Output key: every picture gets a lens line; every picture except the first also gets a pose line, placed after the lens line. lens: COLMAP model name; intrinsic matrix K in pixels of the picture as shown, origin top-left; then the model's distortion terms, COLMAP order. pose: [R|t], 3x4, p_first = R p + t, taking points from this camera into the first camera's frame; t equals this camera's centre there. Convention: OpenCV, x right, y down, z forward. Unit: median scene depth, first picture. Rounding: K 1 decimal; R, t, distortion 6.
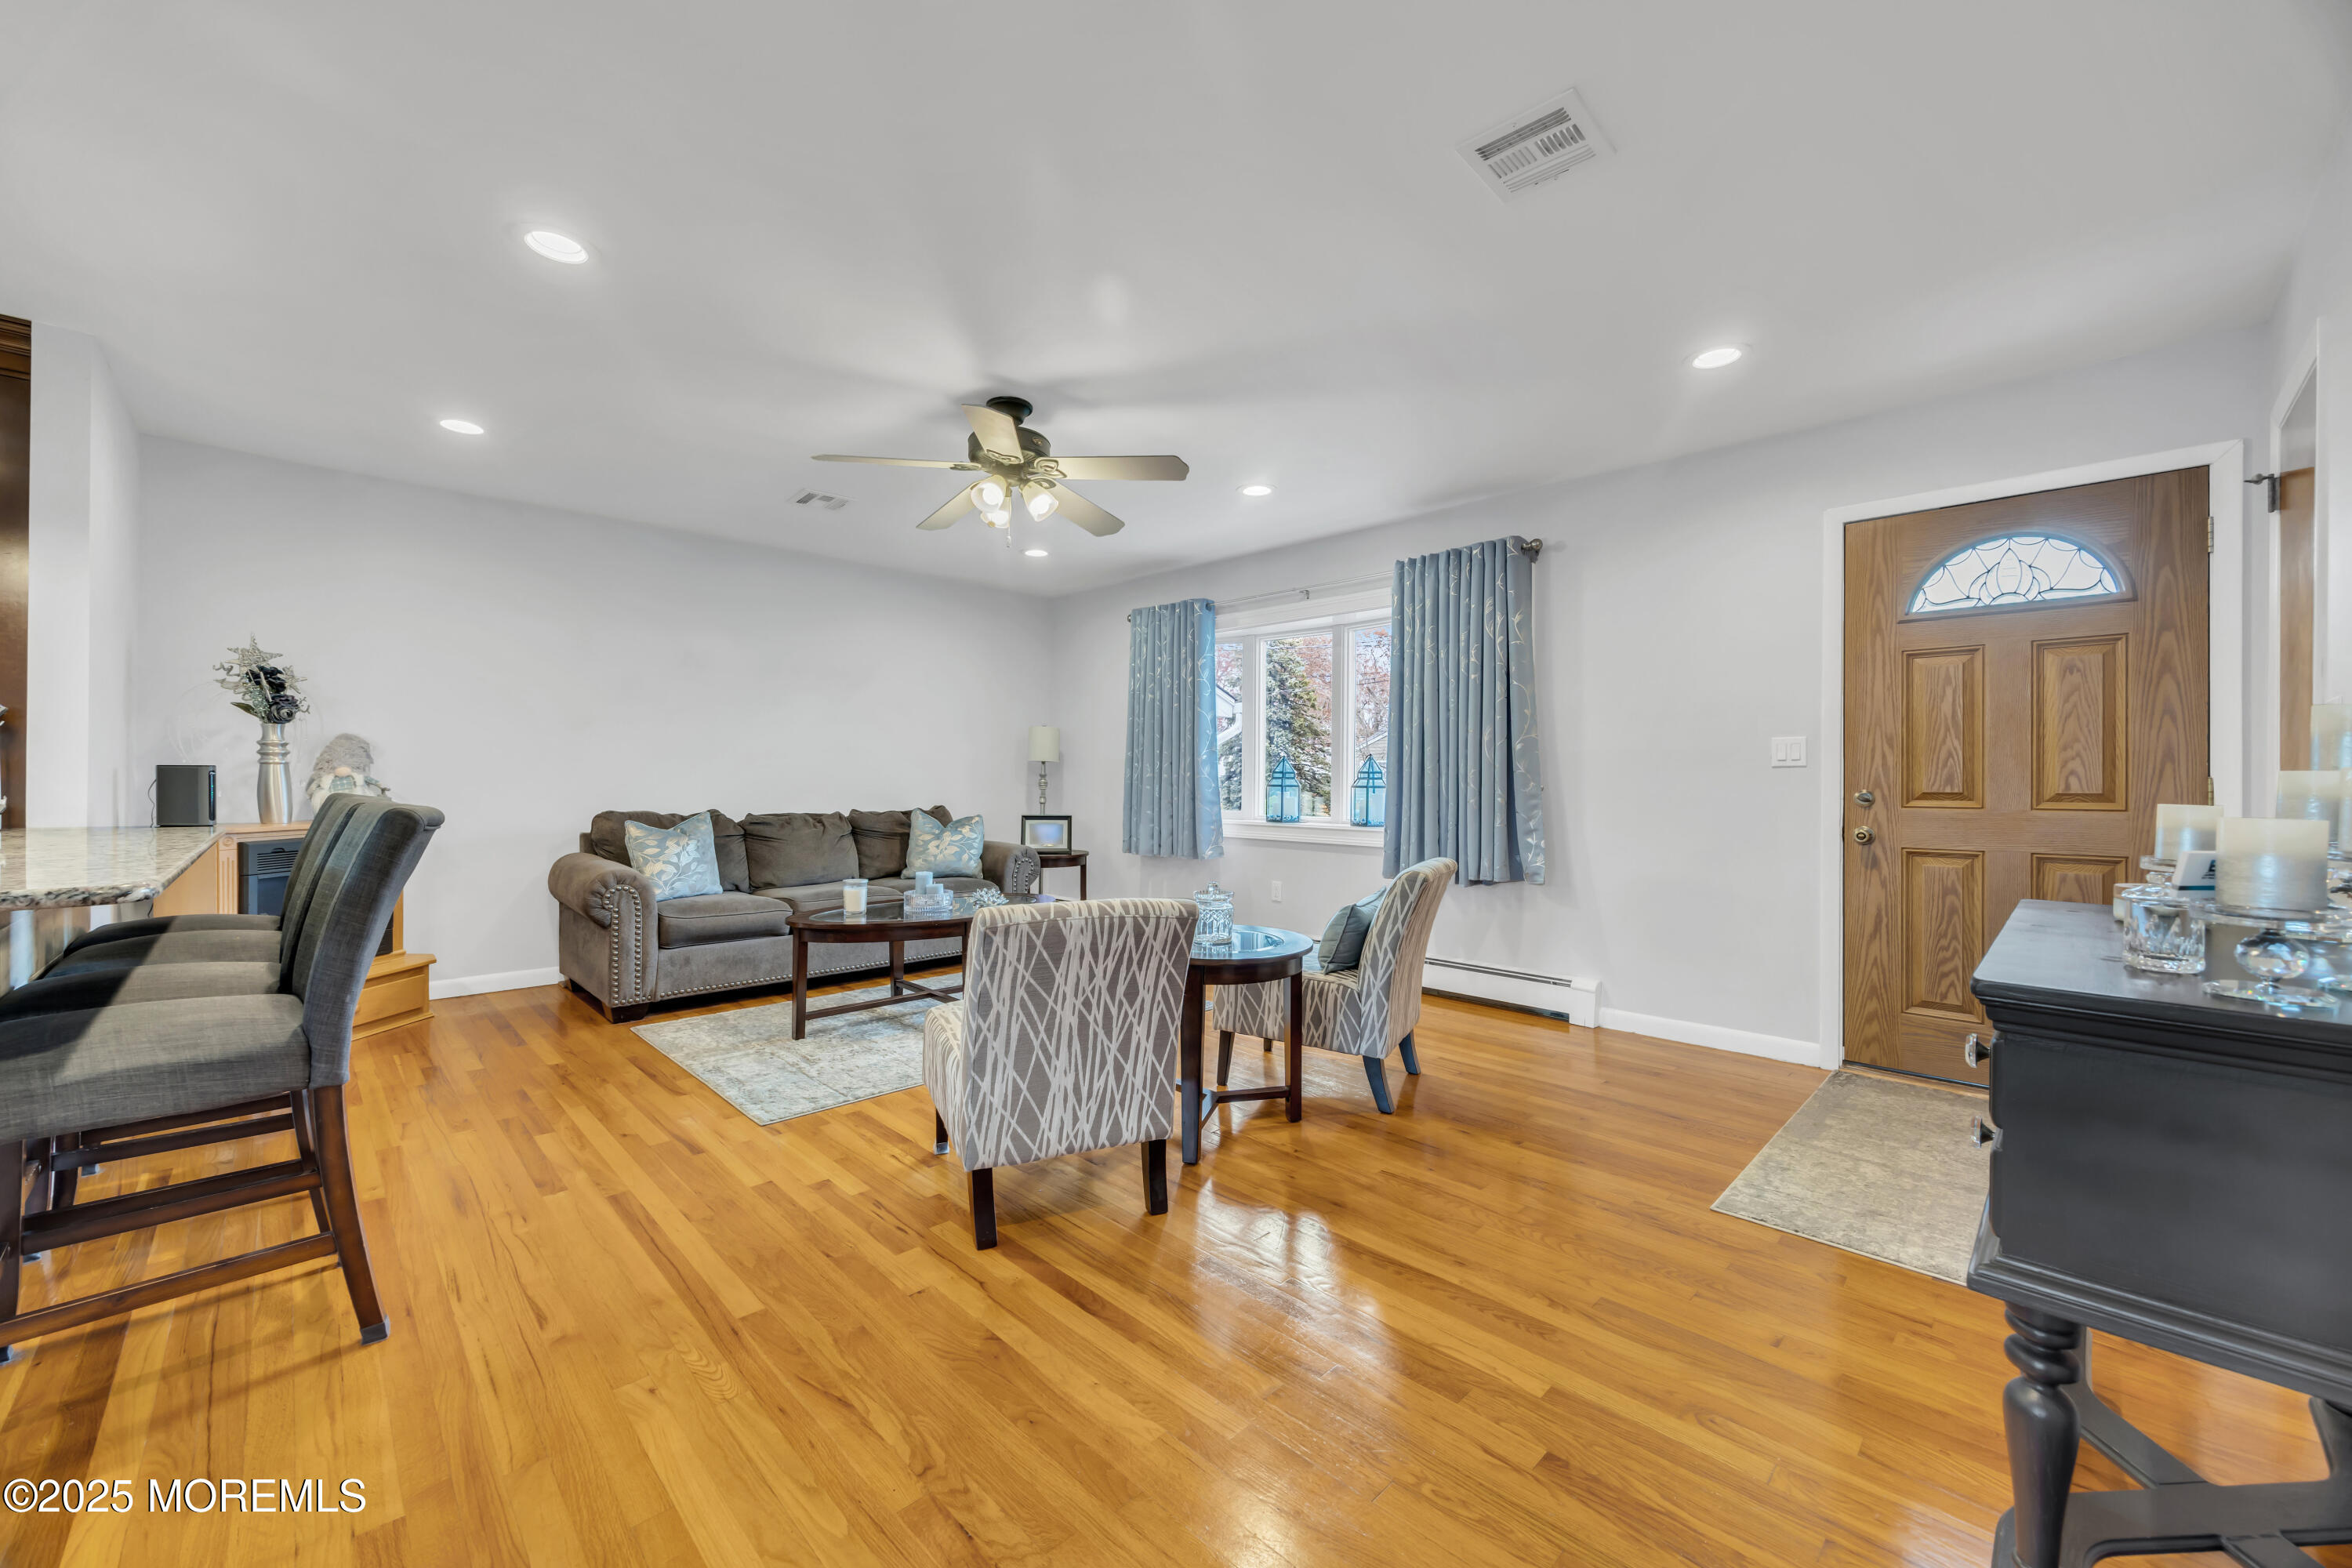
lens RADIAL K [[906.7, 0, 1184.5], [0, 906.7, 773.2], [0, 0, 1]] dist [-0.000199, 0.000047]
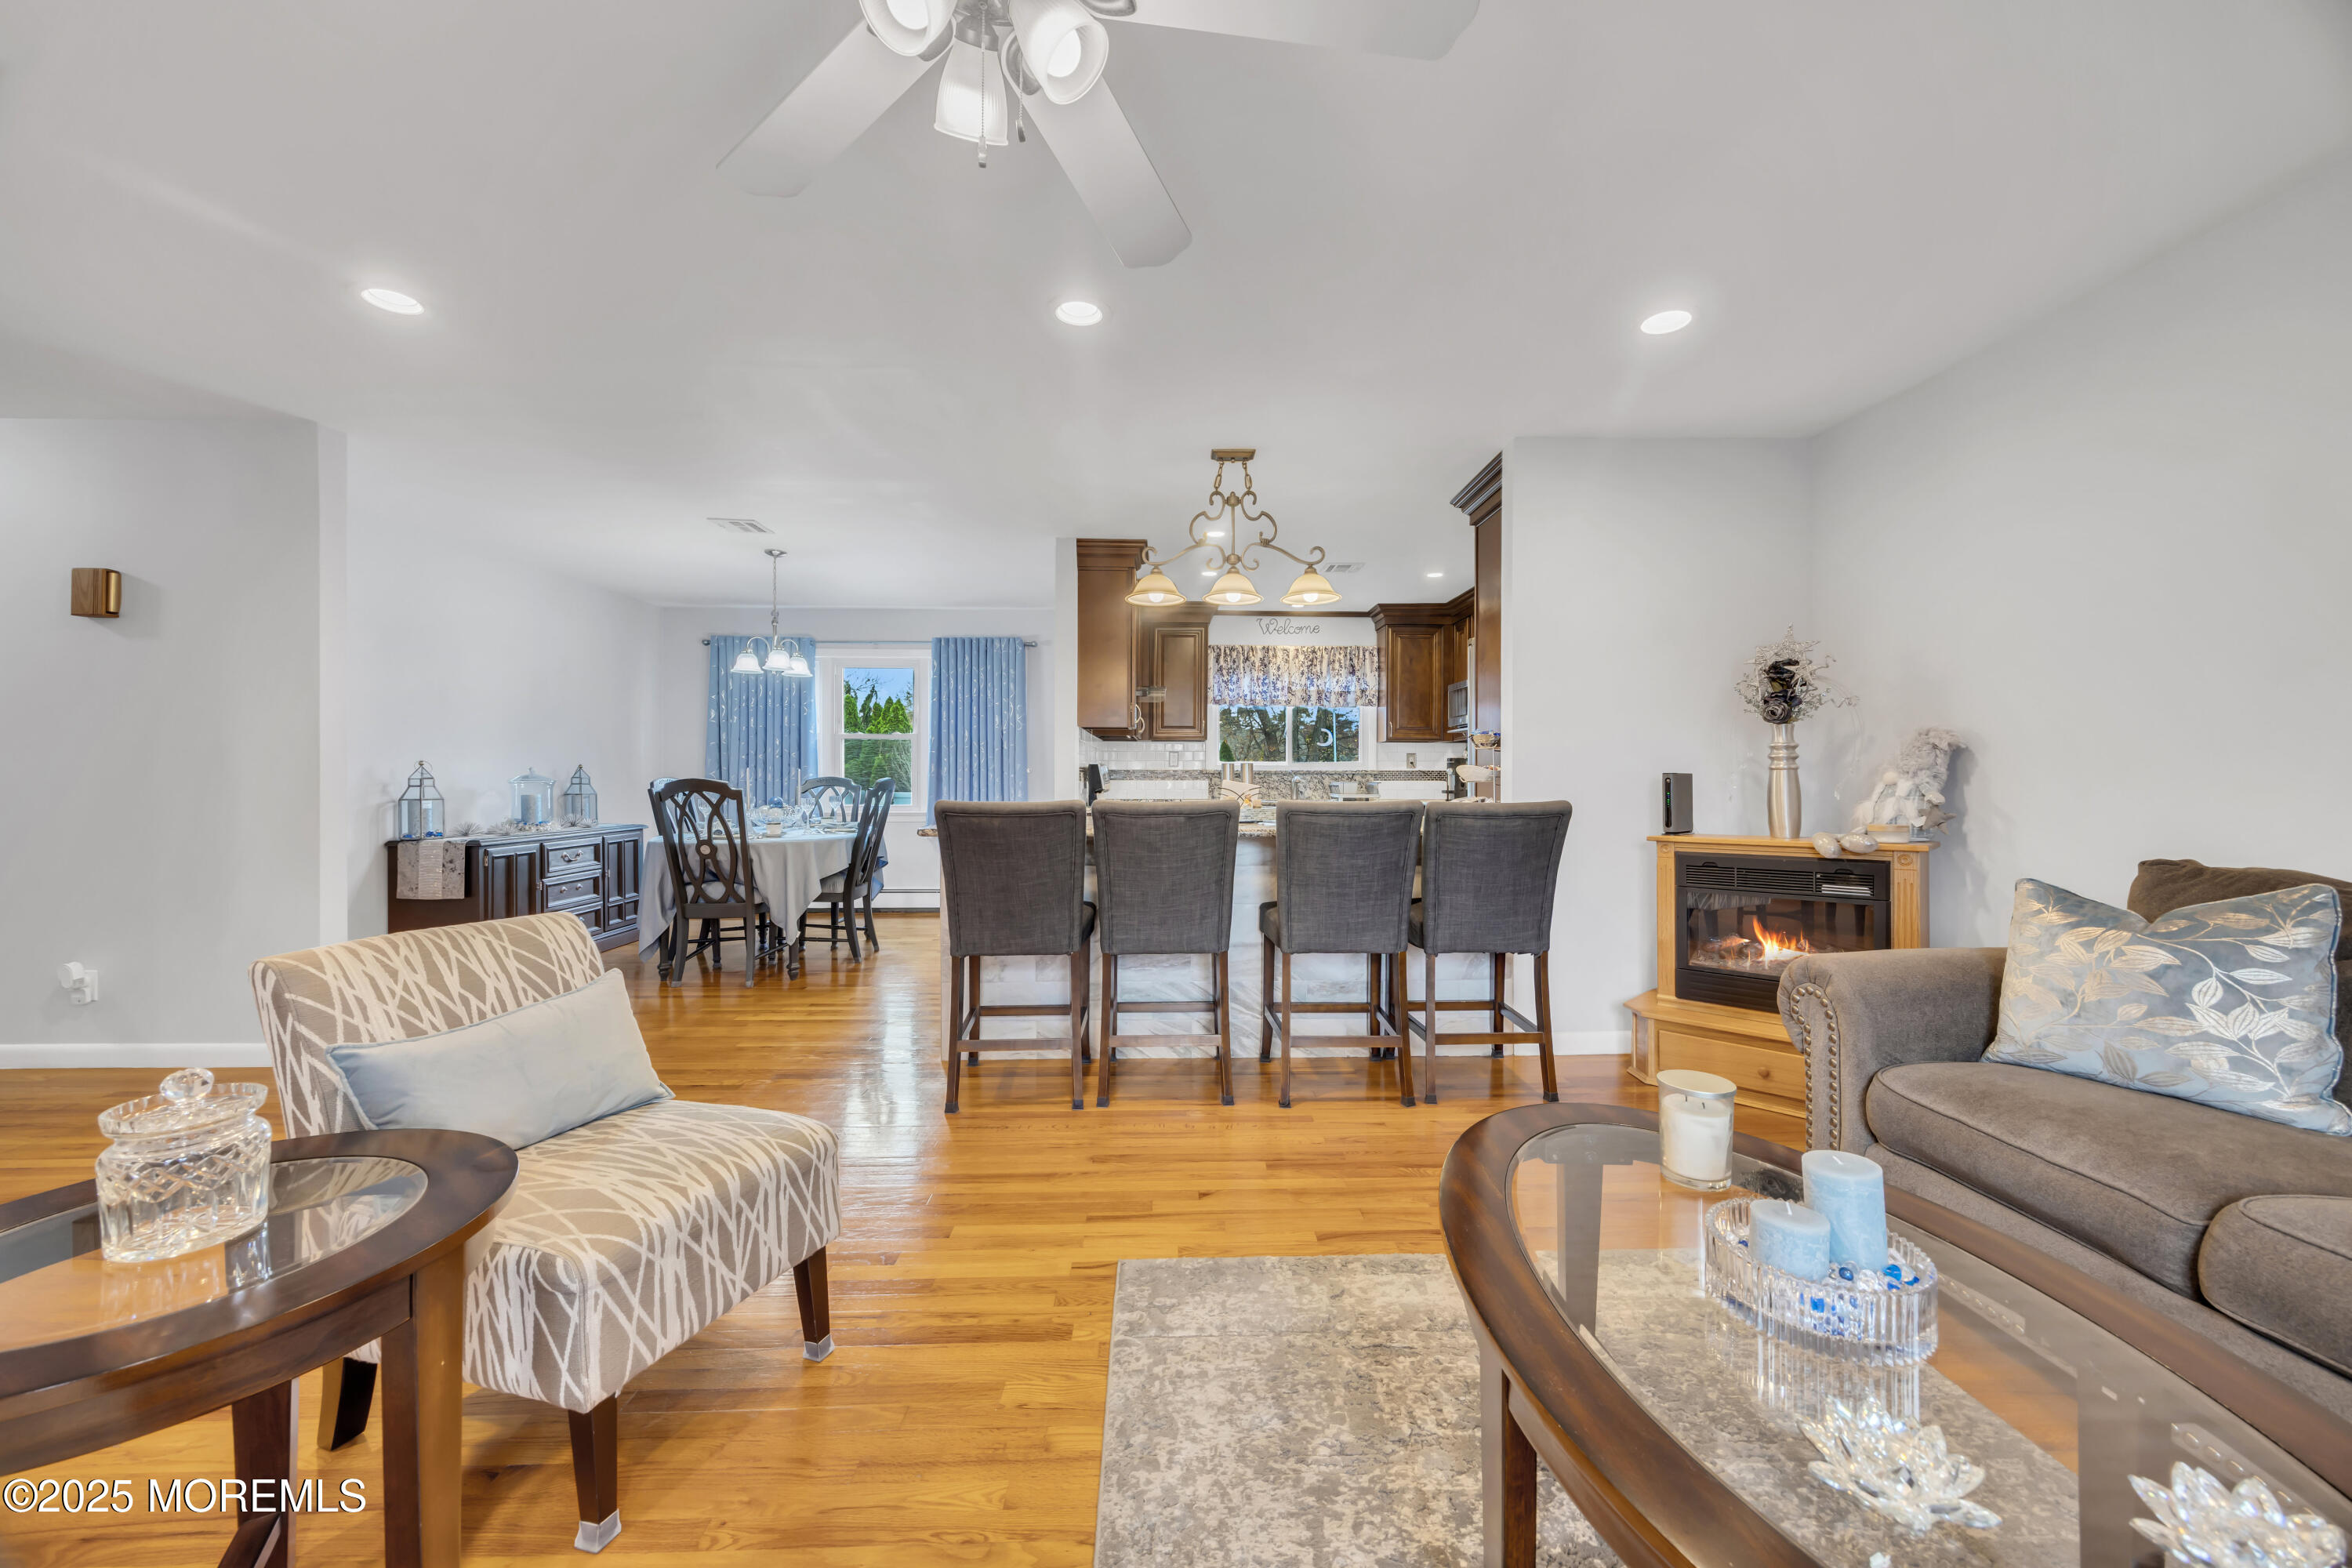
lens RADIAL K [[897.8, 0, 1176.0], [0, 897.8, 784.0], [0, 0, 1]] dist [-0.001927, -0.000017]
pose [[-0.687748, -0.007163, -0.725914, 0.016111], [-0.003267, 0.999972, -0.006772, 0.011316], [0.725942, -0.002286, -0.687752, 1.163106]]
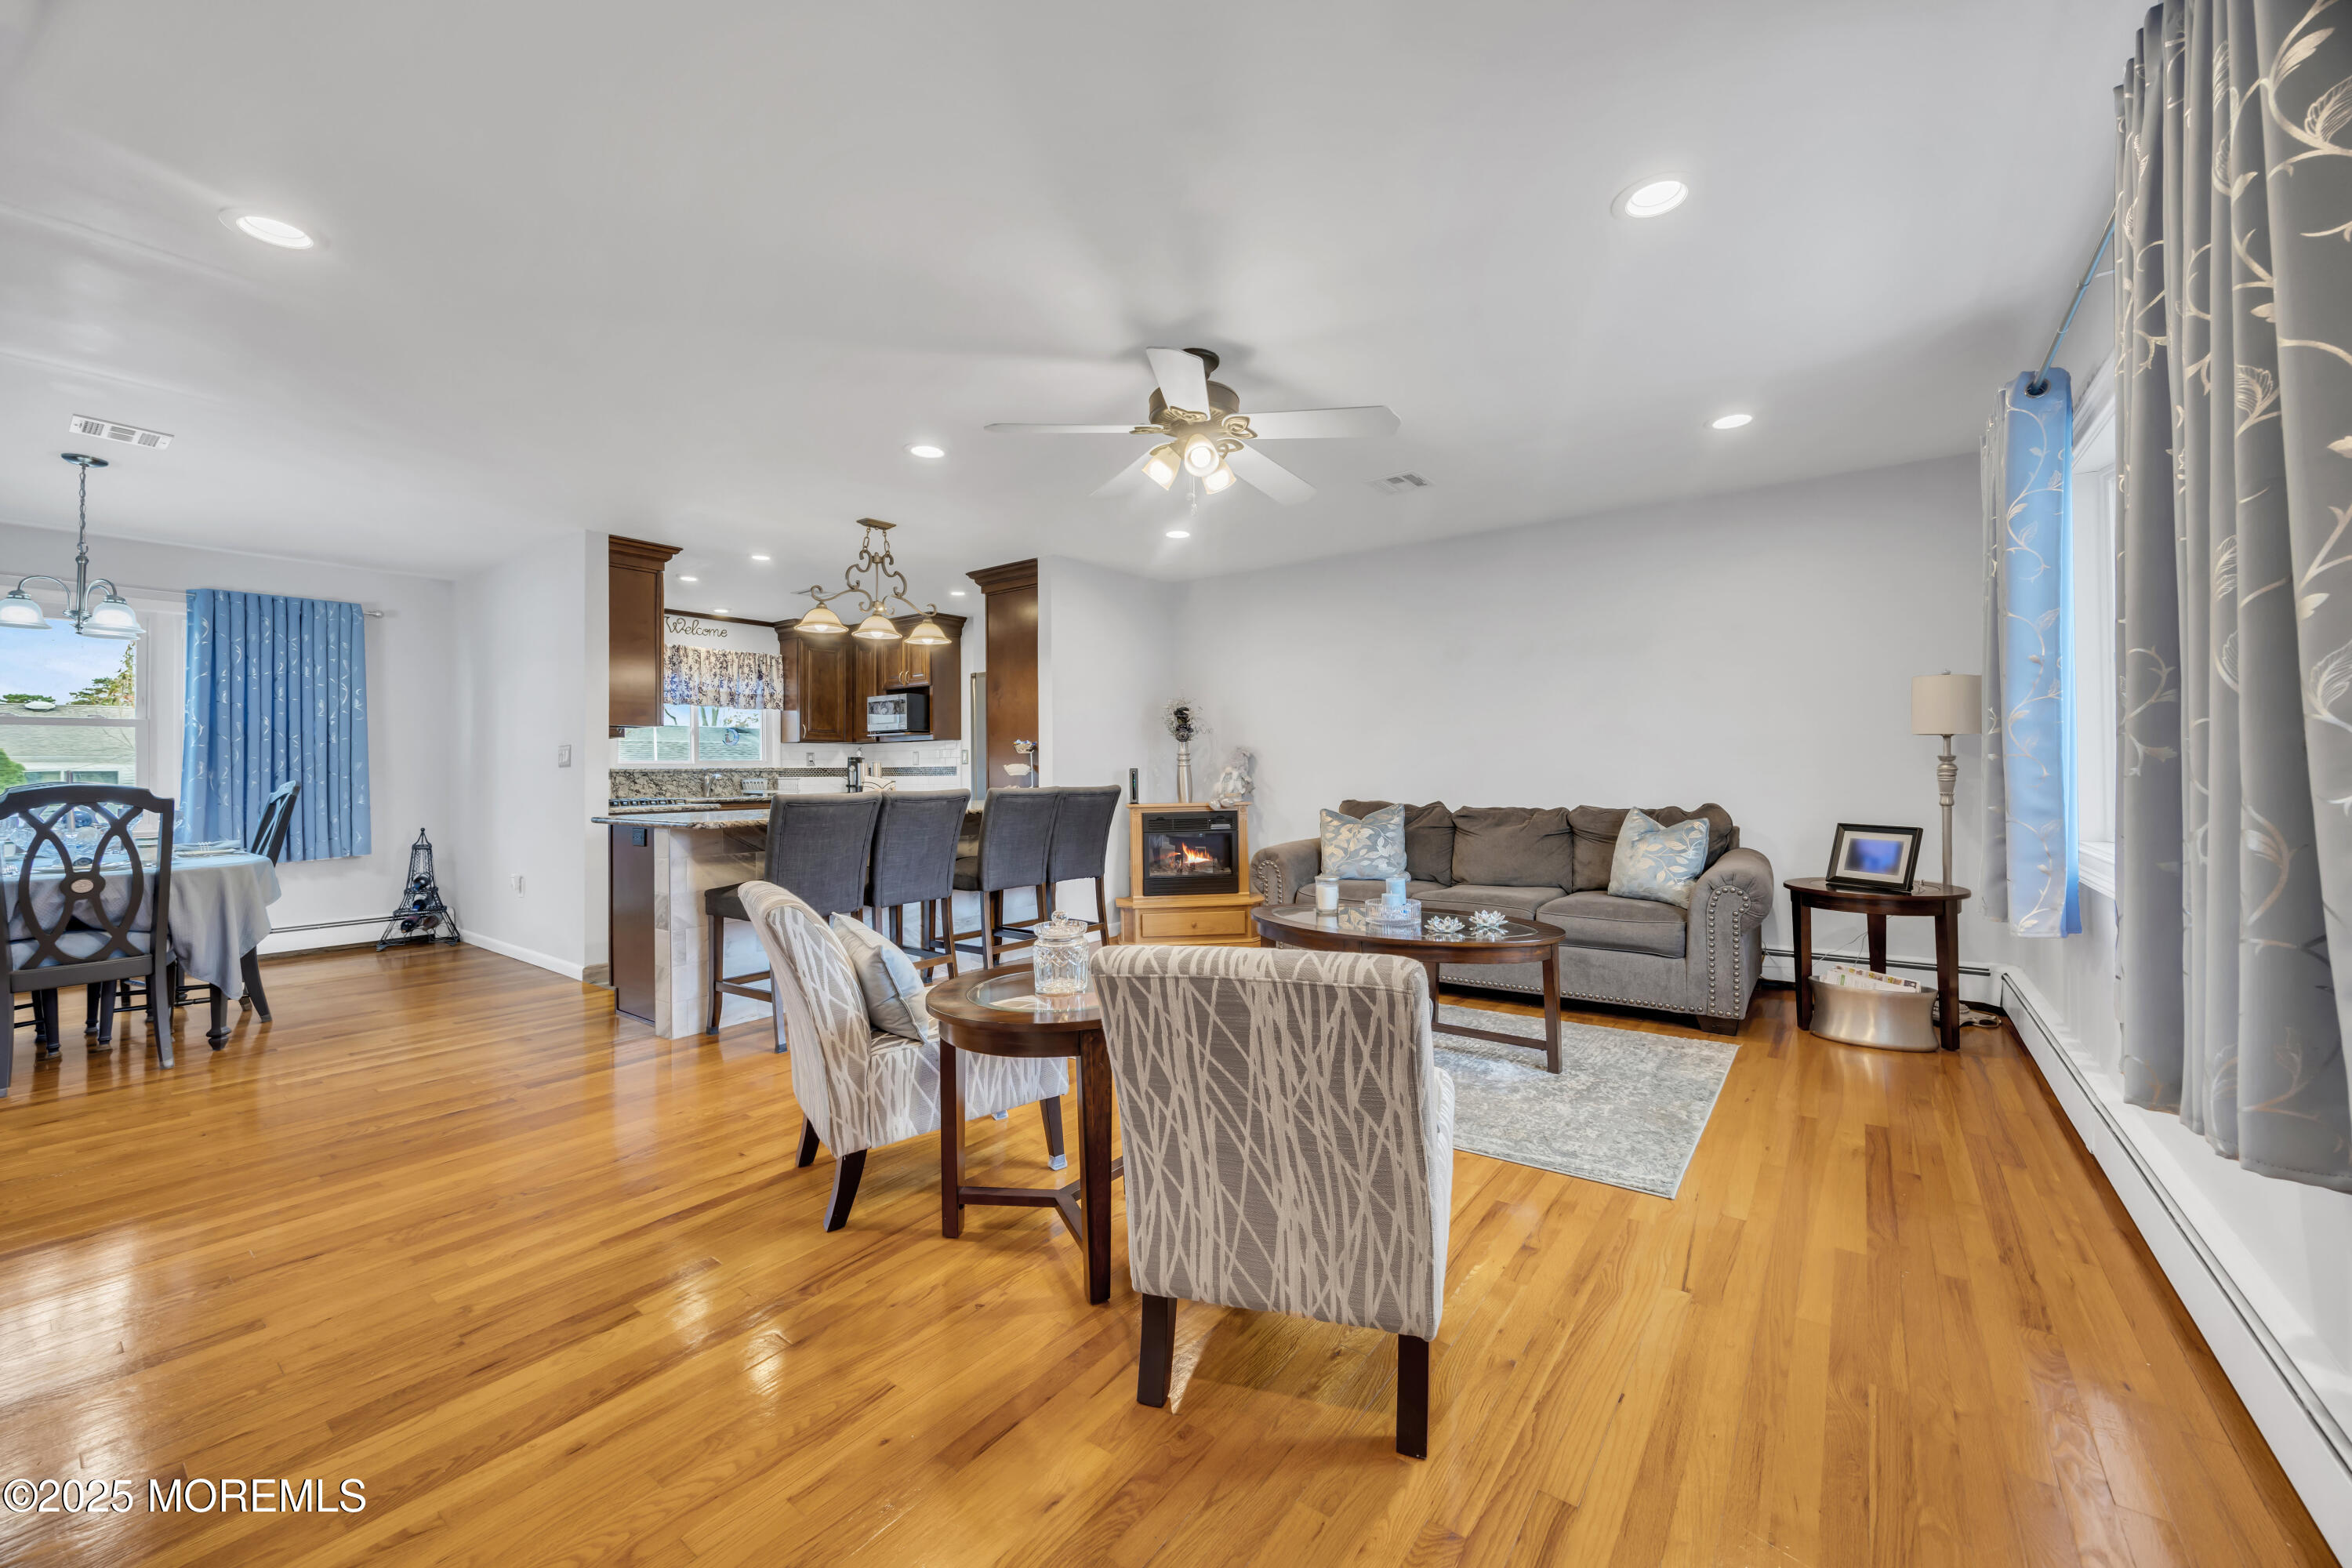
lens RADIAL K [[906.7, 0, 1184.5], [0, 906.7, 773.2], [0, 0, 1]] dist [-0.000199, 0.000047]
pose [[0.143912, -0.009782, -0.989542, 0.598798], [0.019883, 0.999778, -0.006991, 0.013795], [0.989391, -0.018669, 0.144074, 0.764594]]
